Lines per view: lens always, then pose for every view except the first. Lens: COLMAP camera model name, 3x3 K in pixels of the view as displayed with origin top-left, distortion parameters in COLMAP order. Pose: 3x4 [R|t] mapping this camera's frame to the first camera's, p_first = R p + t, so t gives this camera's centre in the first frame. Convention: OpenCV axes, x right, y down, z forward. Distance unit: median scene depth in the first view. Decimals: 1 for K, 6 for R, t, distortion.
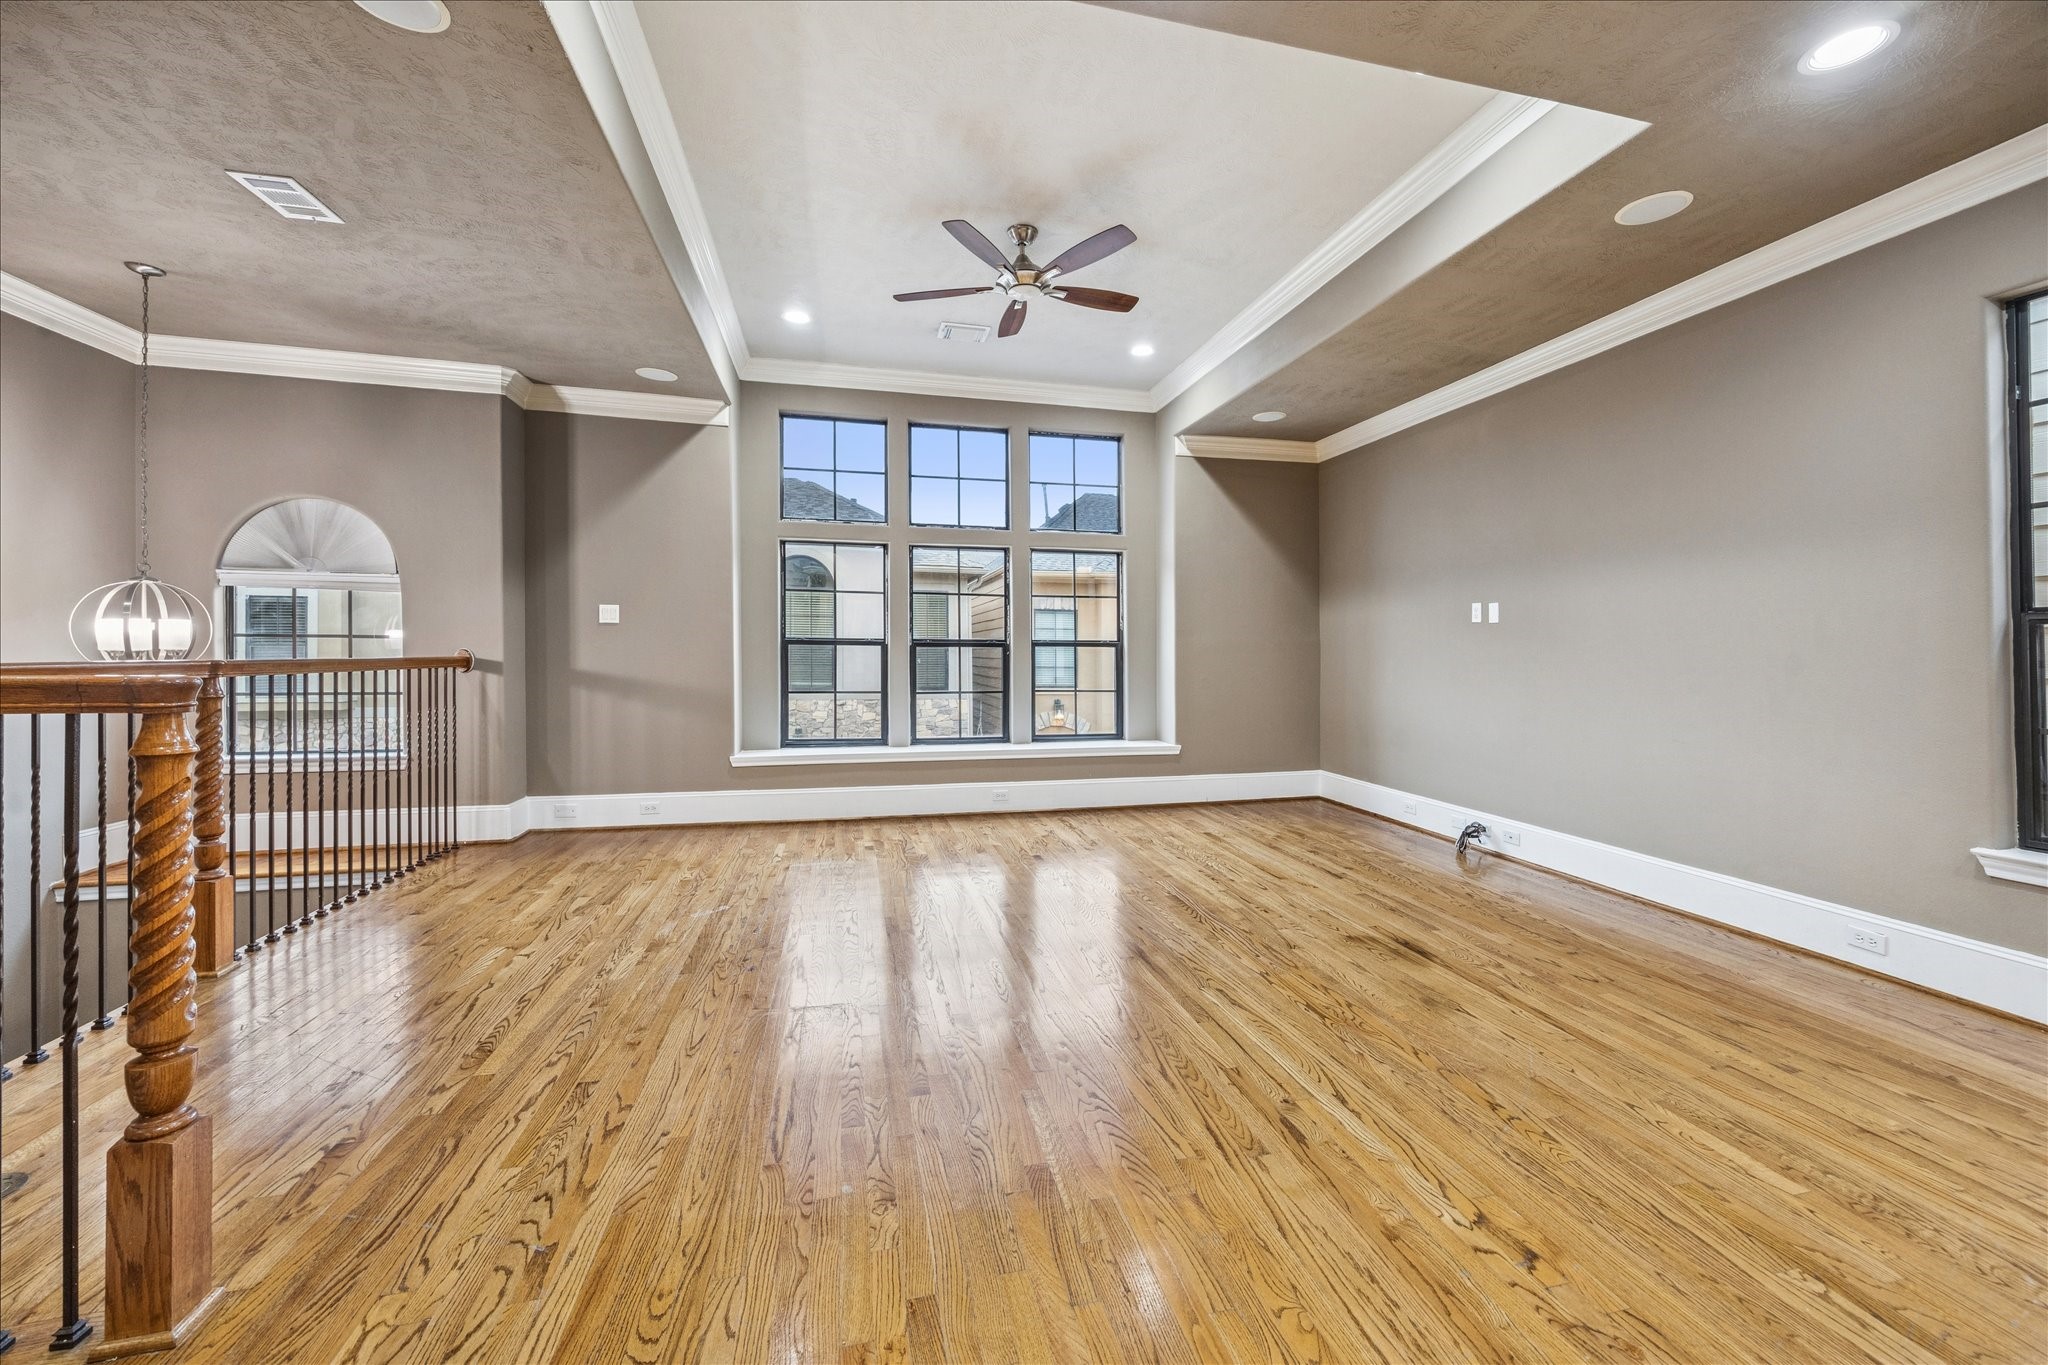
lens RADIAL K [[816.6, 0, 1051.2], [0, 816.6, 649.7], [0, 0, 1]] dist [-0.001423, -0.000038]
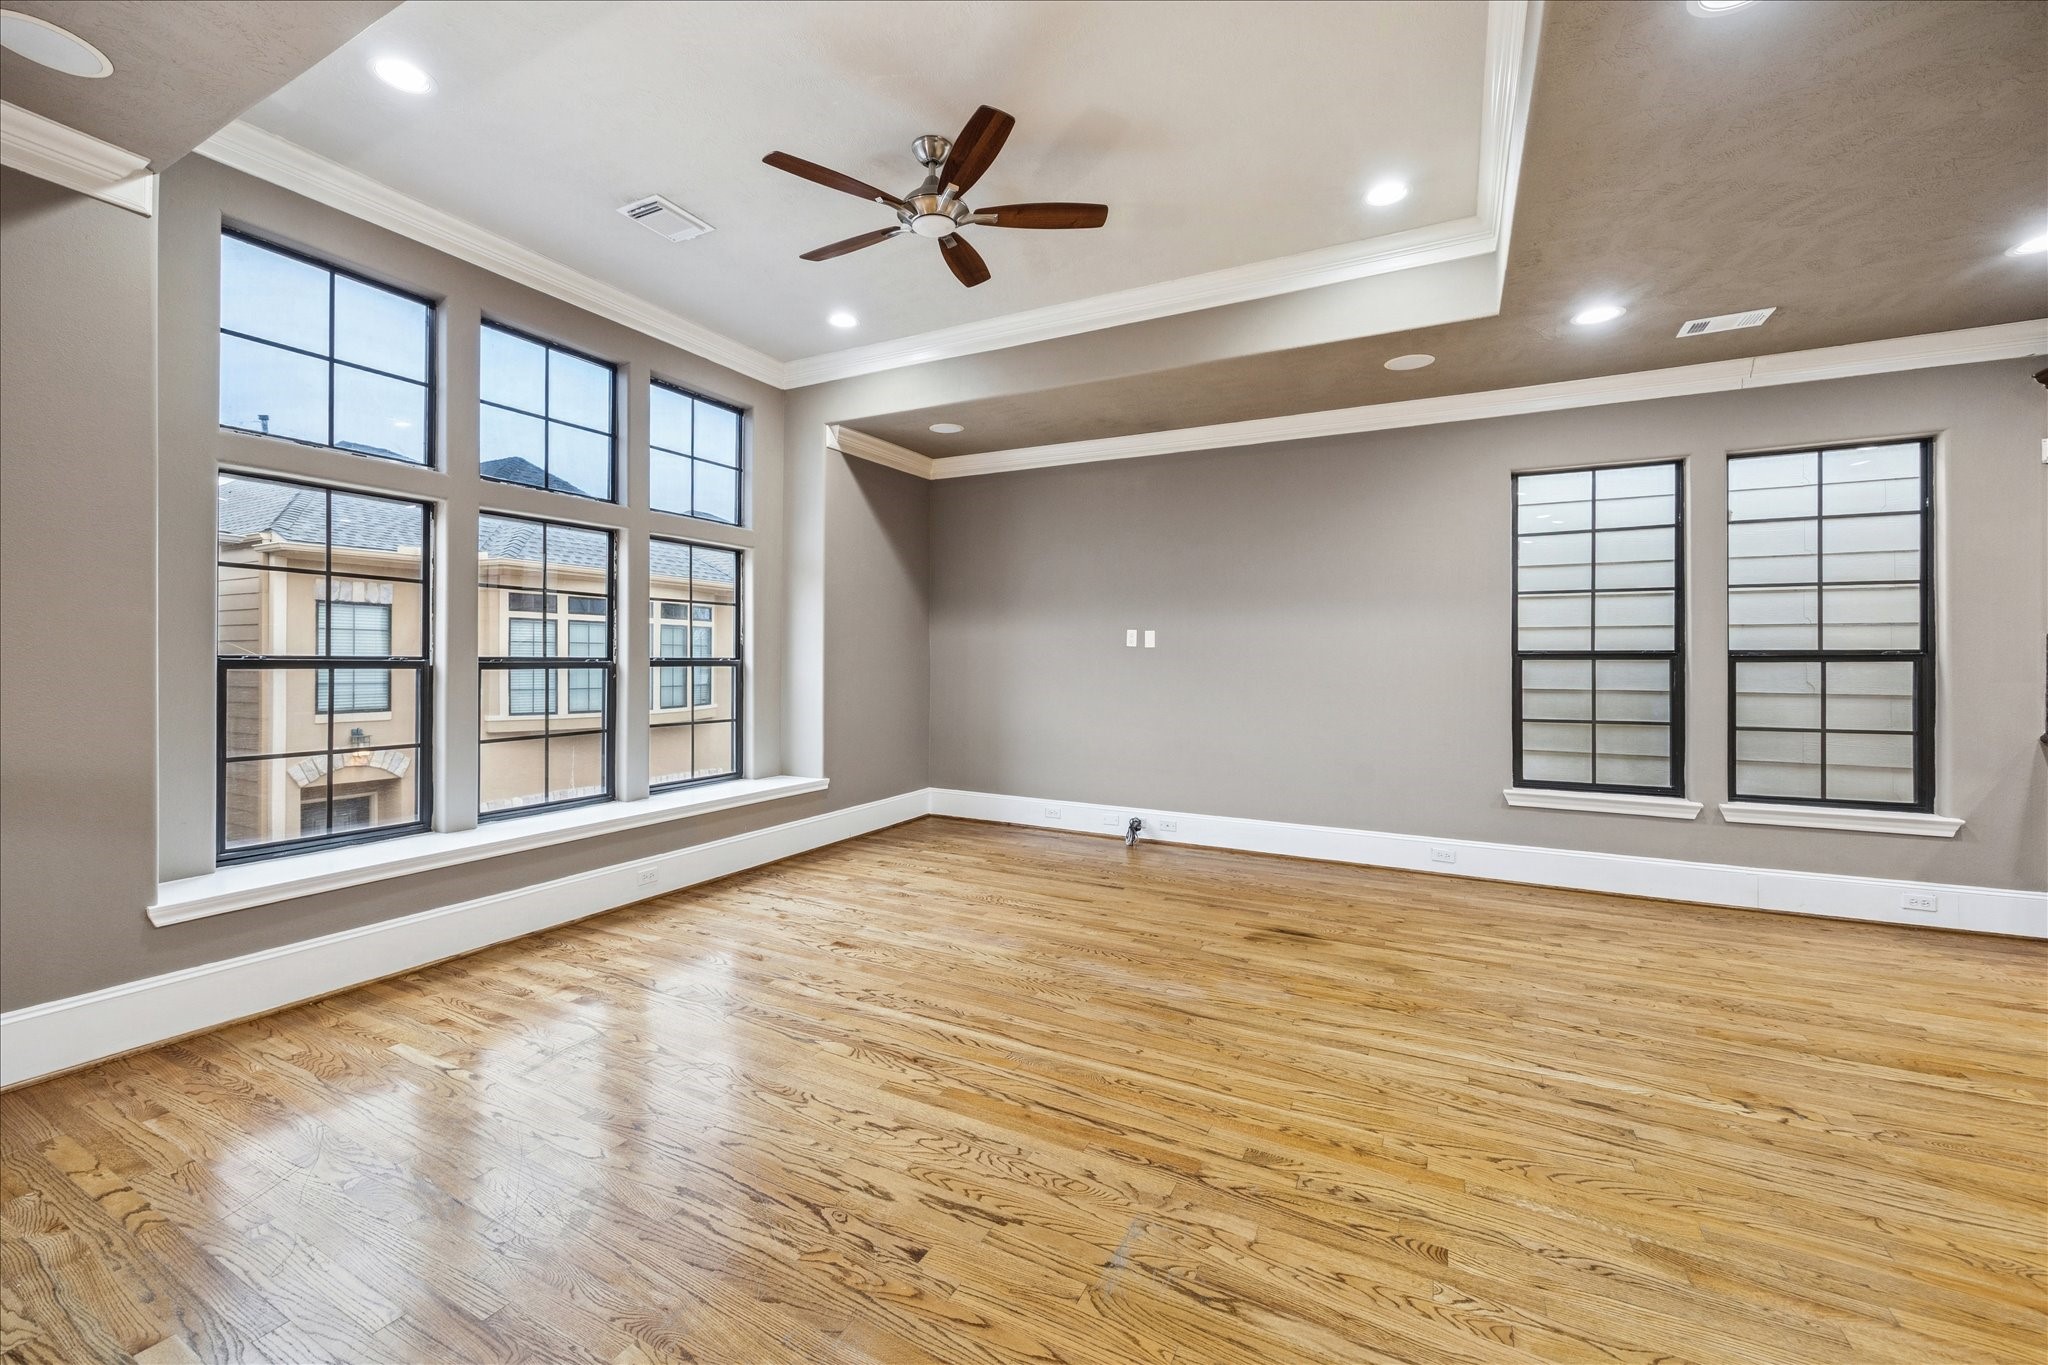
lens RADIAL K [[812.3, 0, 1029.0], [0, 812.3, 653.0], [0, 0, 1]] dist [-0.000032, 0.000150]
pose [[0.666602, 0.002927, 0.745408, -0.597240], [-0.004128, 0.999991, -0.000235, -0.031024], [-0.745402, -0.002920, 0.666609, 0.442198]]
